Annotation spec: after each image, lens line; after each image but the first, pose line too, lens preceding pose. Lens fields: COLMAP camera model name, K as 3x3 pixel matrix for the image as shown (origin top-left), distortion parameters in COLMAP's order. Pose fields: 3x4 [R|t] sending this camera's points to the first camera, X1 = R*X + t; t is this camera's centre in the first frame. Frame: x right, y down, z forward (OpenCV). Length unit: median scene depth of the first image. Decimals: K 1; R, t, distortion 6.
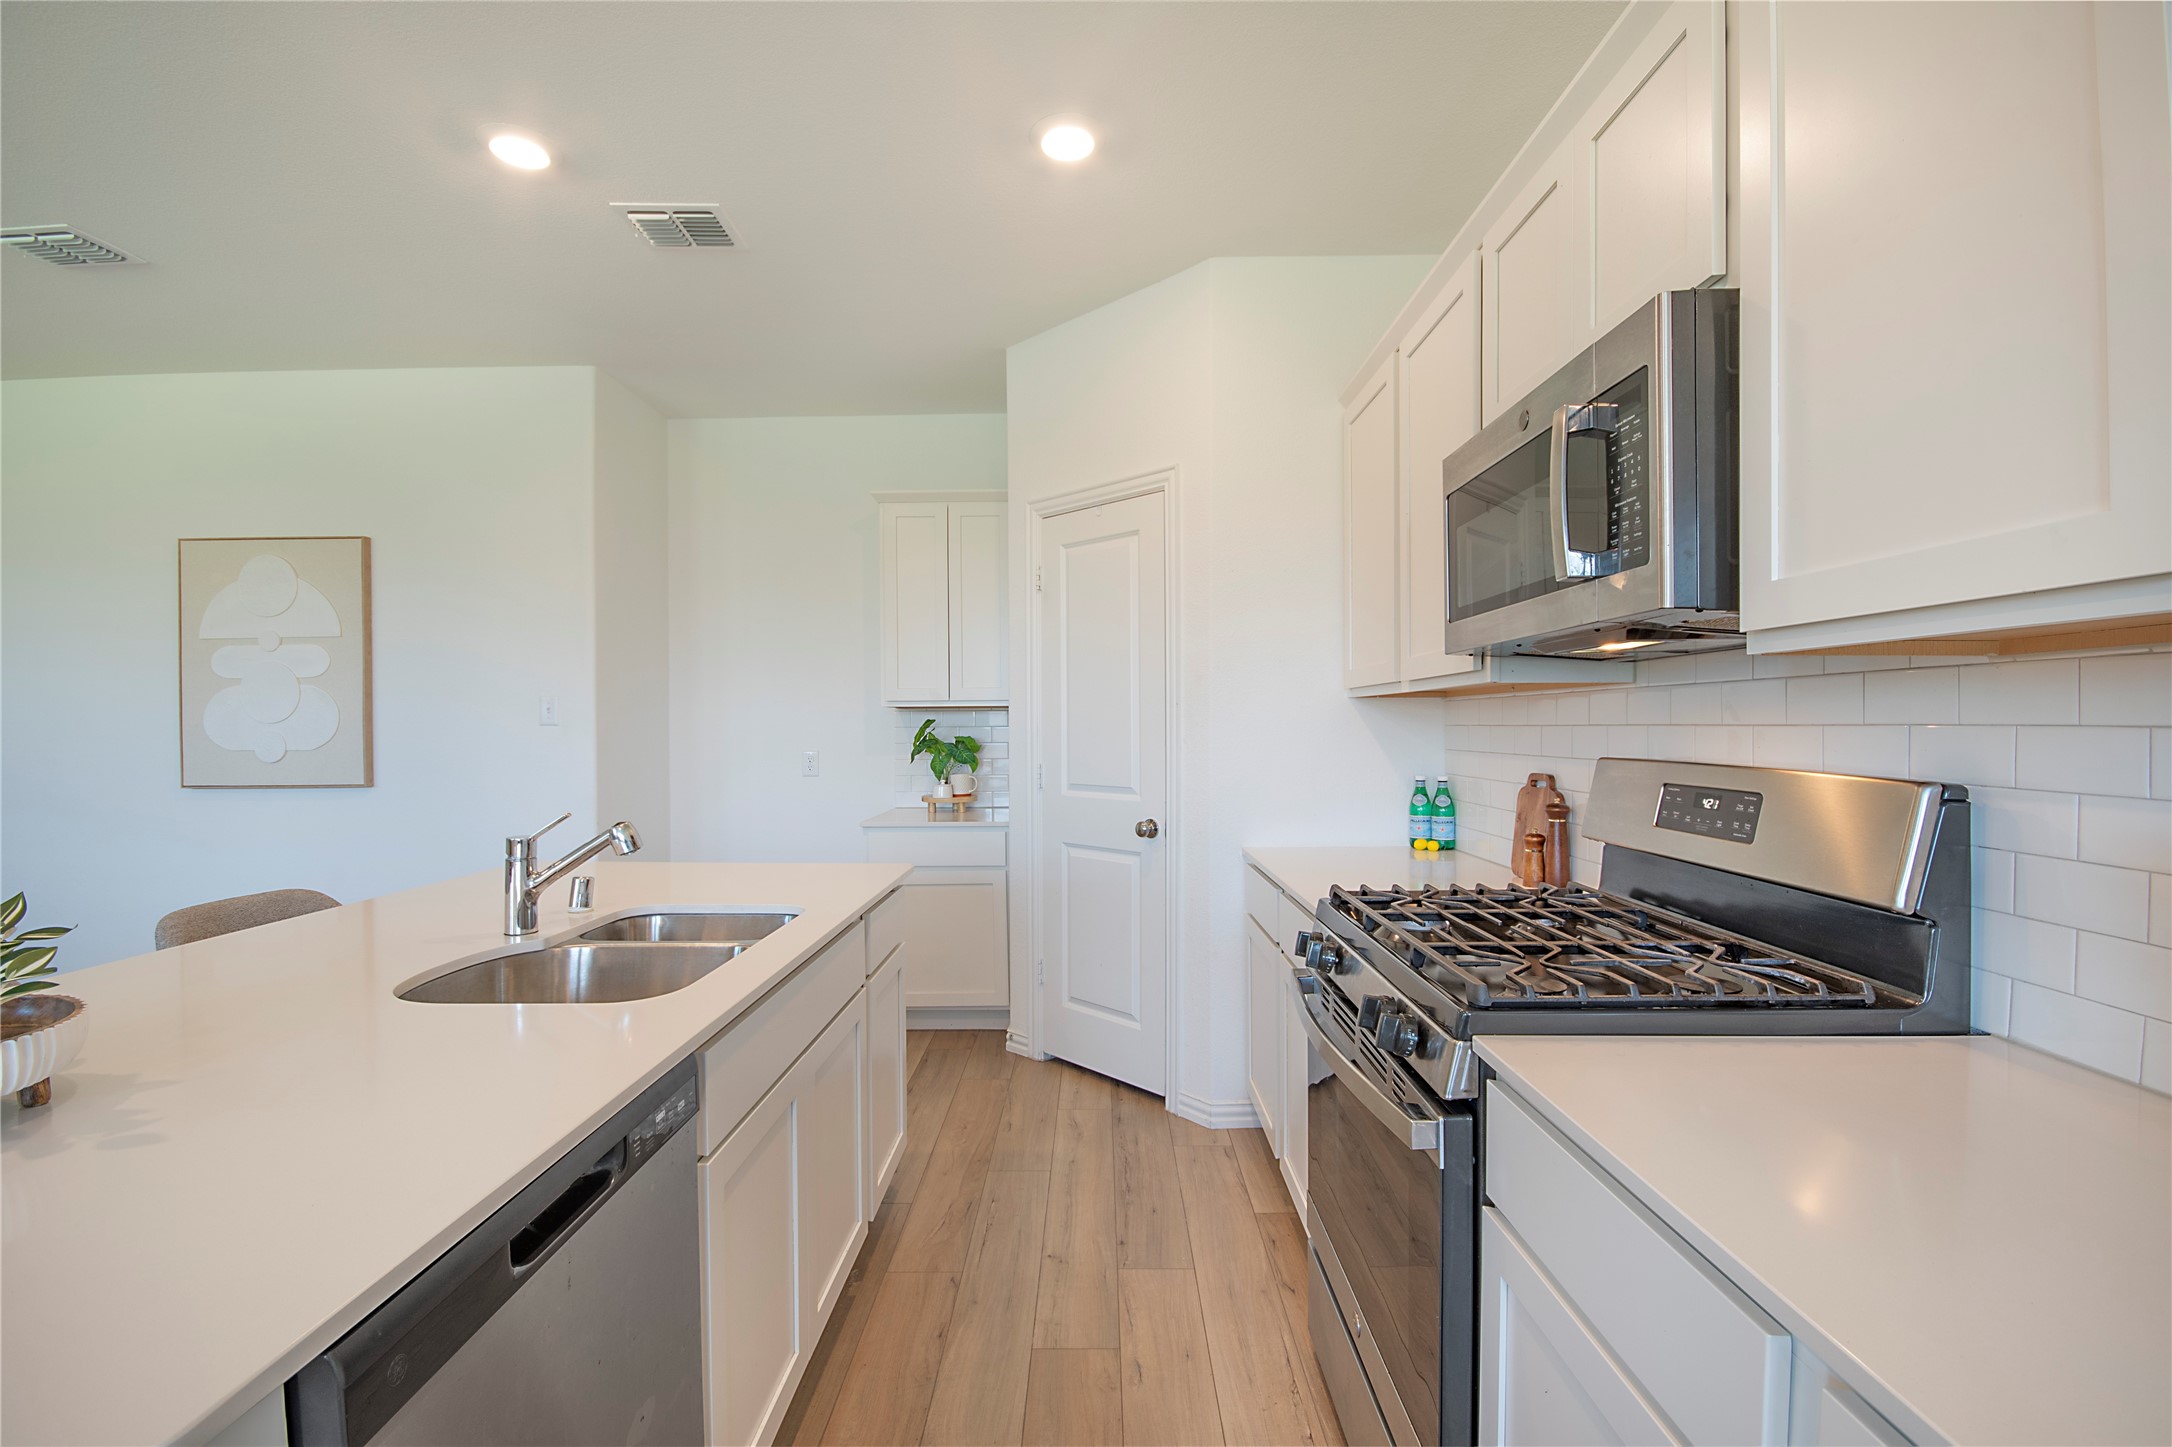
lens RADIAL K [[958.4, 0, 1083.1], [0, 958.4, 734.4], [0, 0, 1]] dist [-0.001370, -0.002135]
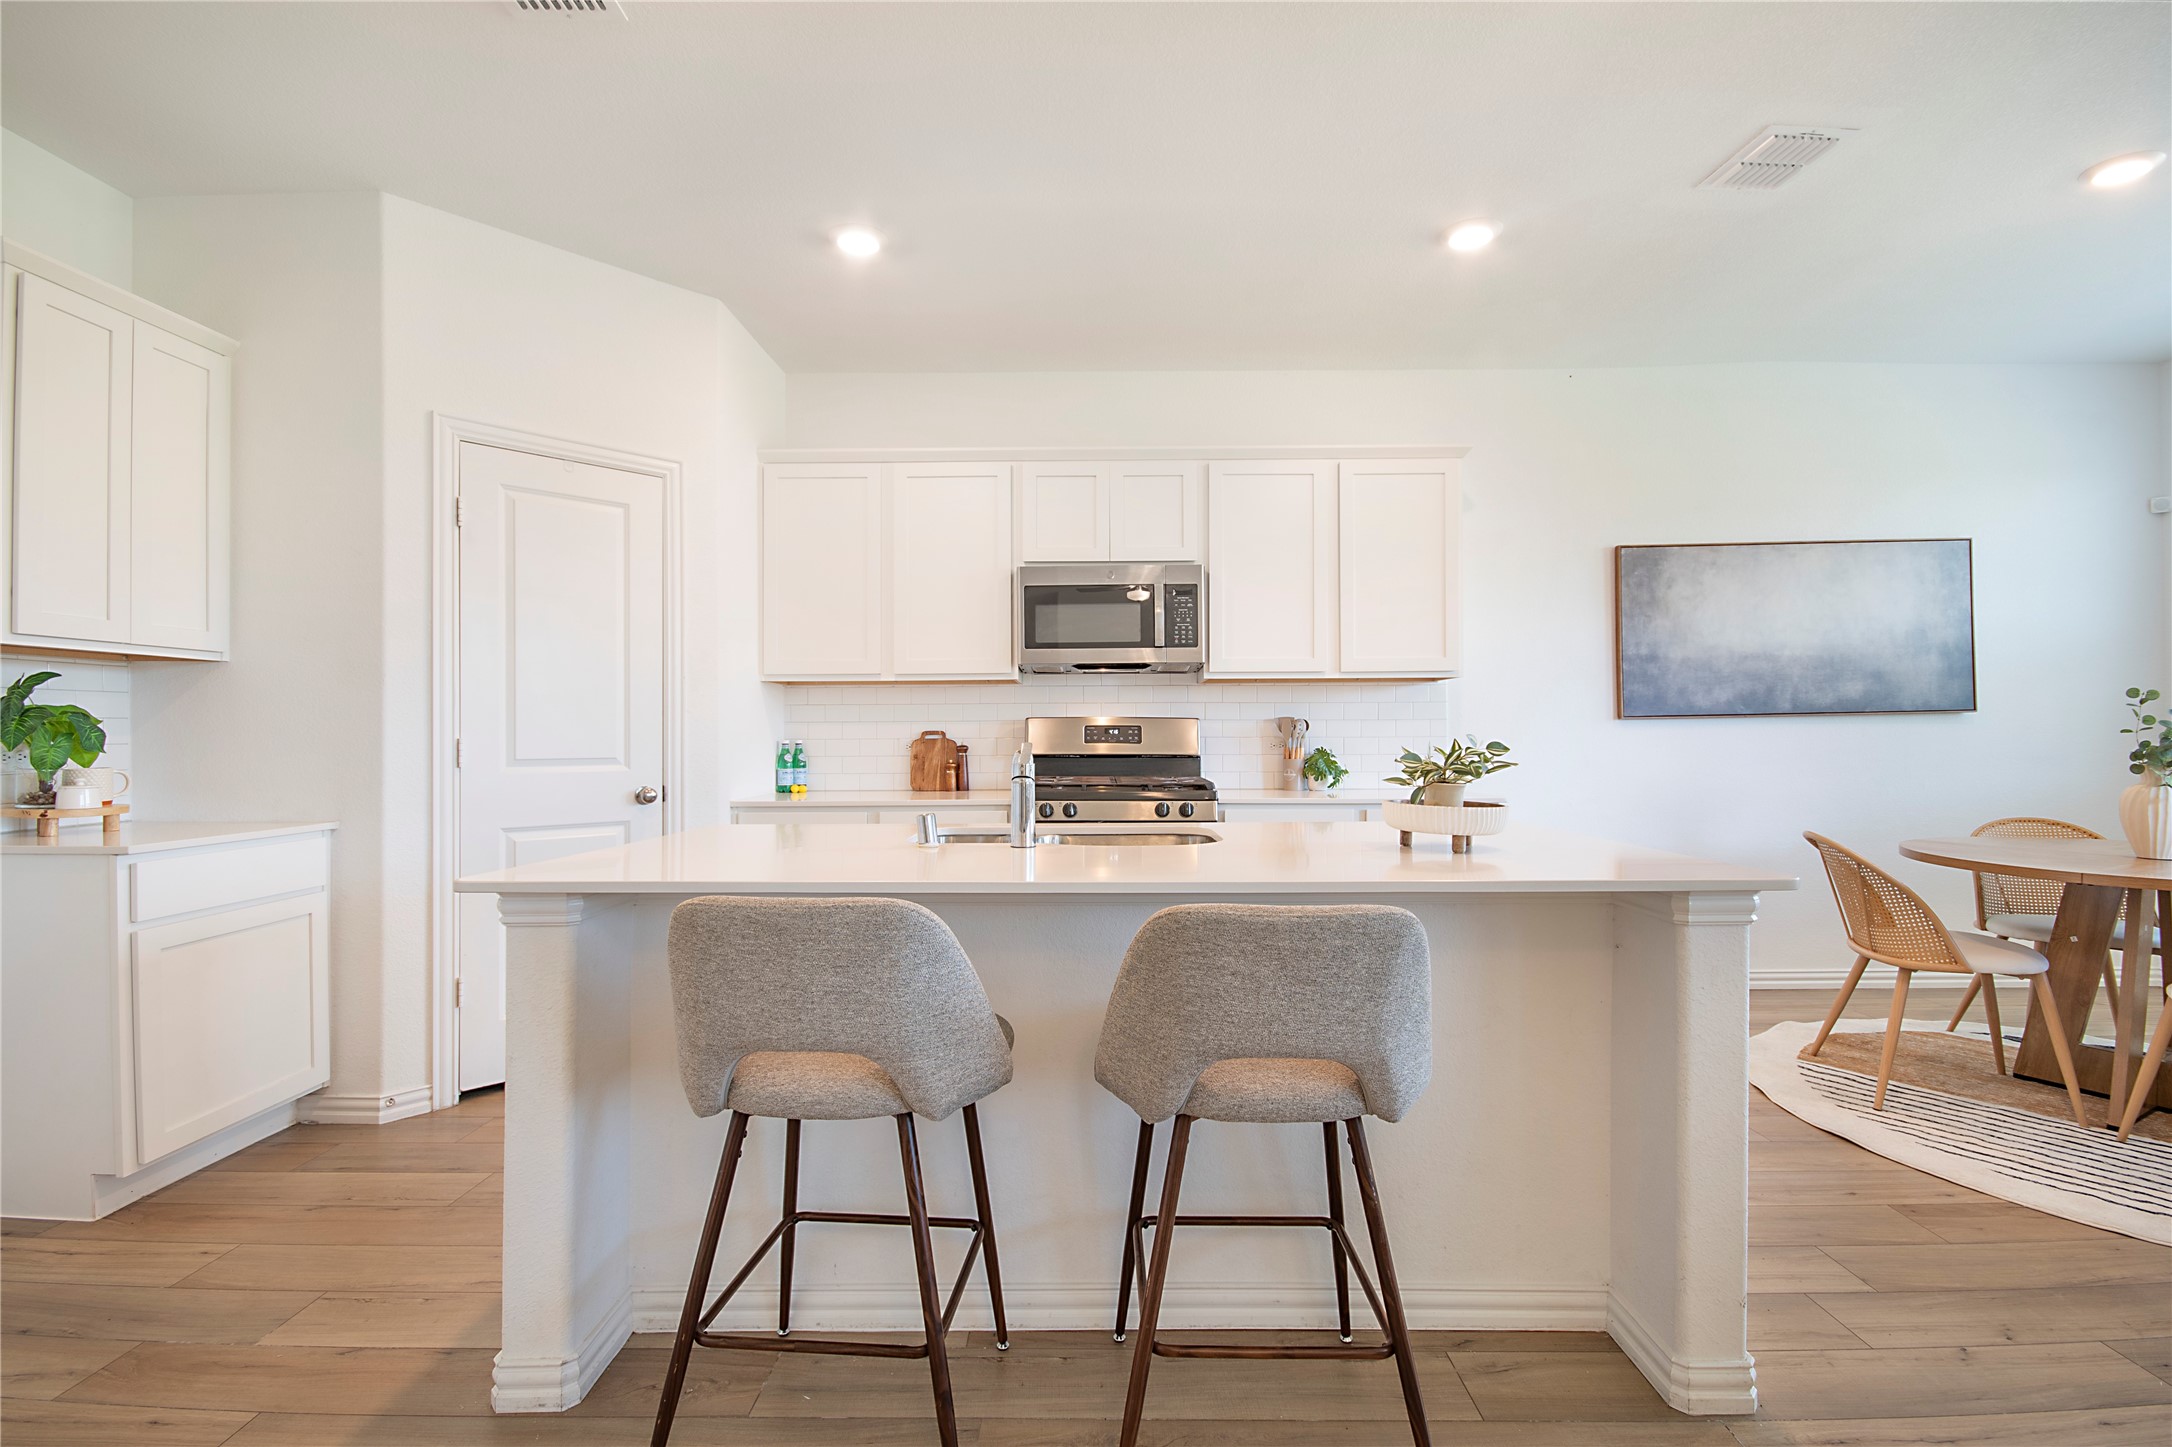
lens RADIAL K [[958.4, 0, 1090.0], [0, 958.4, 728.4], [0, 0, 1]] dist [-0.001370, -0.002135]
pose [[-0.005487, 0.008854, 0.999946, -0.996308], [0.014248, 0.999860, -0.008775, 0.042684], [-0.999883, 0.014199, -0.005613, 0.535787]]
